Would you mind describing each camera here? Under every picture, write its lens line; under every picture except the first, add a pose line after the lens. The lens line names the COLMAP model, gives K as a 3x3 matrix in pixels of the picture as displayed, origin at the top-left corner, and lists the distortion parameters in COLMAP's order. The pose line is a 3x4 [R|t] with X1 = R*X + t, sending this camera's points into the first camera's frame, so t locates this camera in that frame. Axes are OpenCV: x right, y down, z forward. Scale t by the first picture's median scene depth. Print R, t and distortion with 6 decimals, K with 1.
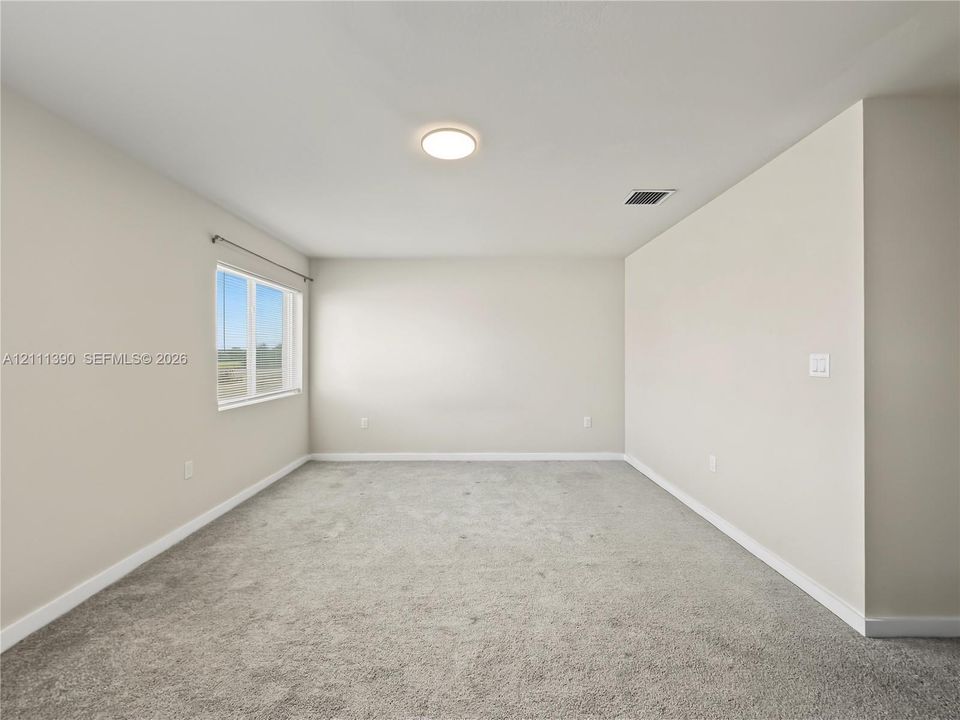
lens RADIAL K [[397.1, 0, 480.0], [0, 397.1, 360.0], [0, 0, 1]] dist [-0.024833, 0.000006]
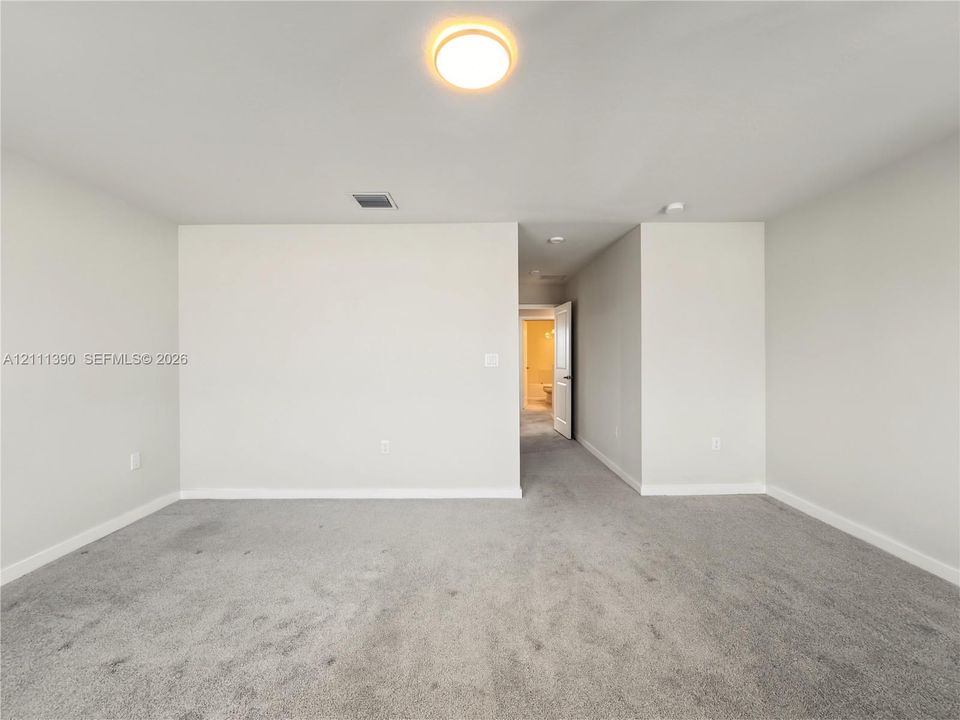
lens RADIAL K [[382.1, 0, 480.0], [0, 382.1, 360.0], [0, 0, 1]] dist [-0.001017, -0.000168]
pose [[-0.000444, -0.007565, 0.999971, -0.570446], [0.019686, 0.999778, 0.007572, -0.000908], [-0.999806, 0.019689, -0.000295, 0.725906]]
